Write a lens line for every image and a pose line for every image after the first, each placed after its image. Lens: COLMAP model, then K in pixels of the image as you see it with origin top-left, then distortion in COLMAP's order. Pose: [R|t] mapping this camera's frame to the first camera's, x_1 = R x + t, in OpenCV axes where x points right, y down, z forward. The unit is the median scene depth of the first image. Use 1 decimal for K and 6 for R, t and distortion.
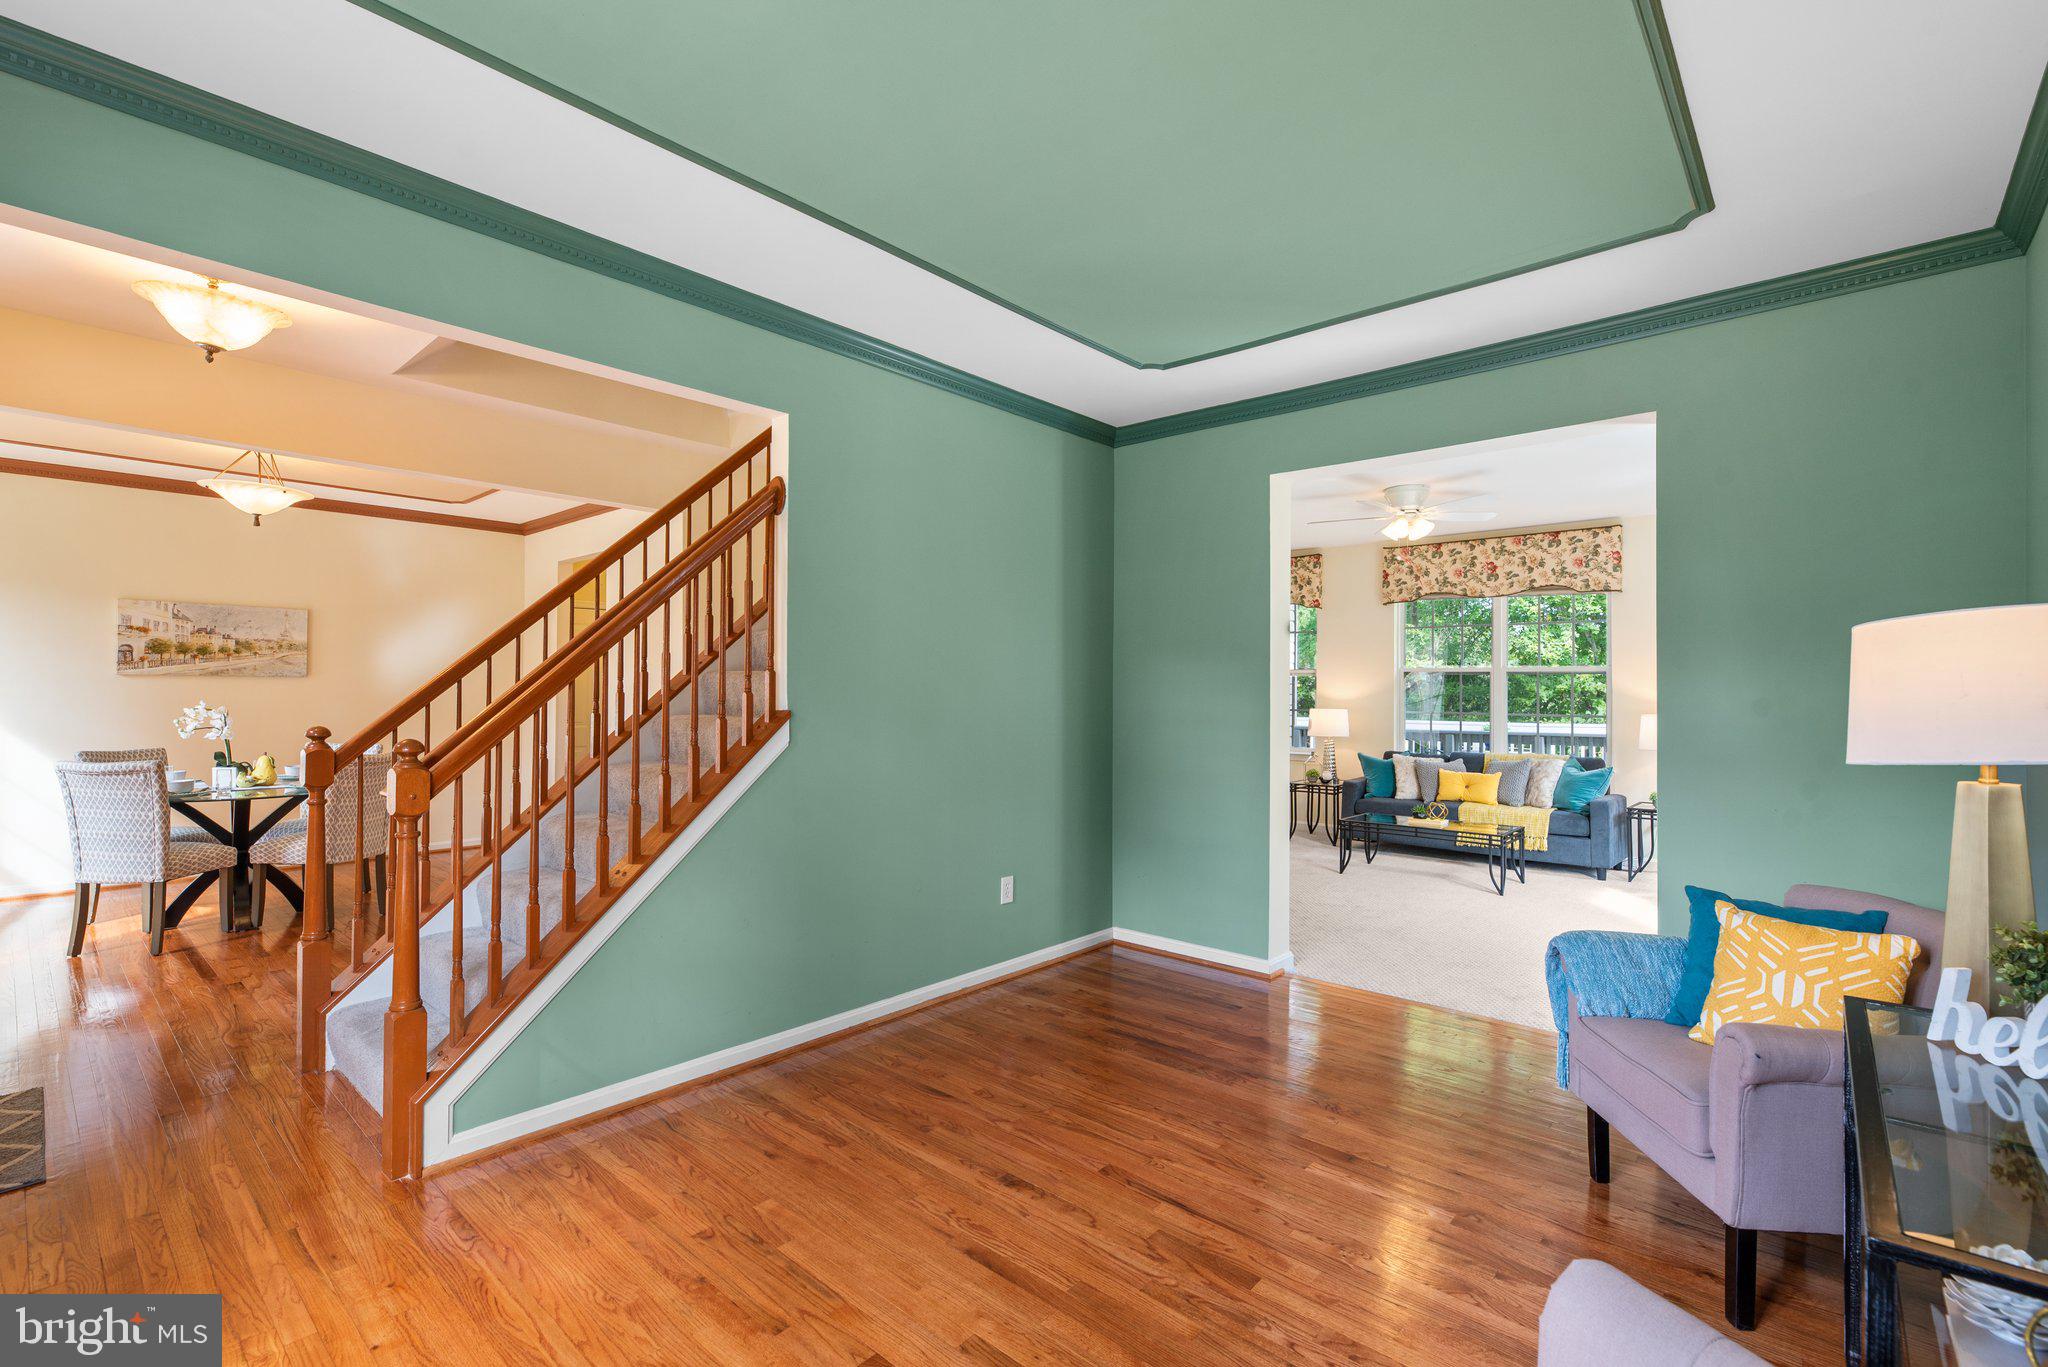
lens RADIAL K [[919.4, 0, 1022.2], [0, 919.4, 680.0], [0, 0, 1]] dist [0.003180, 0.000268]
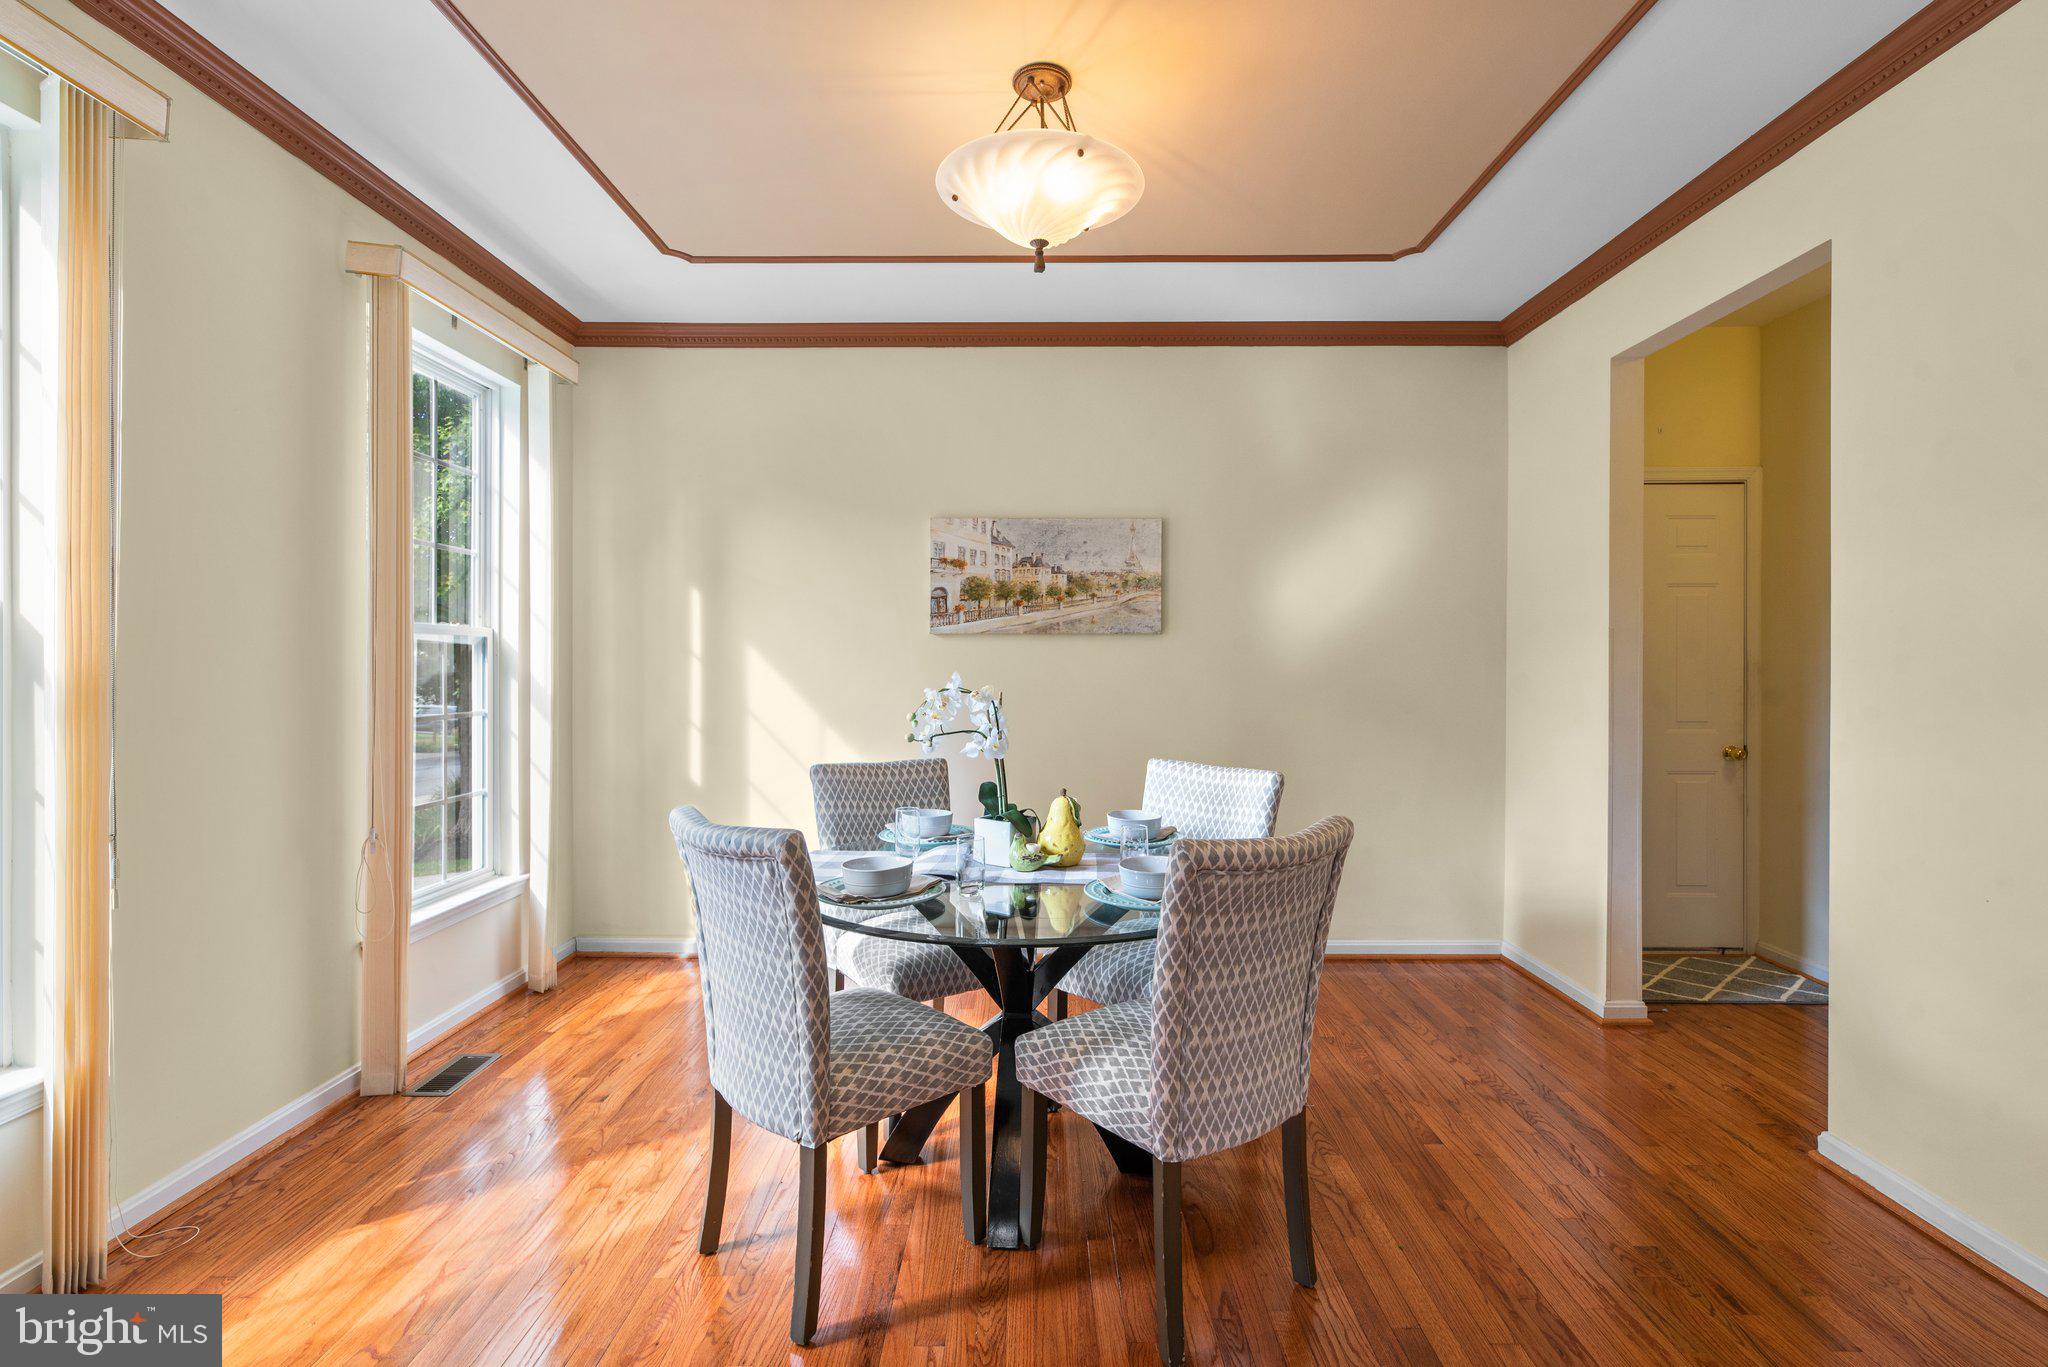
lens RADIAL K [[919.4, 0, 1034.3], [0, 919.4, 670.7], [0, 0, 1]] dist [0.003180, 0.000268]
pose [[0.670504, -0.002599, -0.741901, -0.429906], [0.014155, 0.999857, 0.009291, 0.014766], [0.741771, -0.016731, 0.670445, 0.592851]]
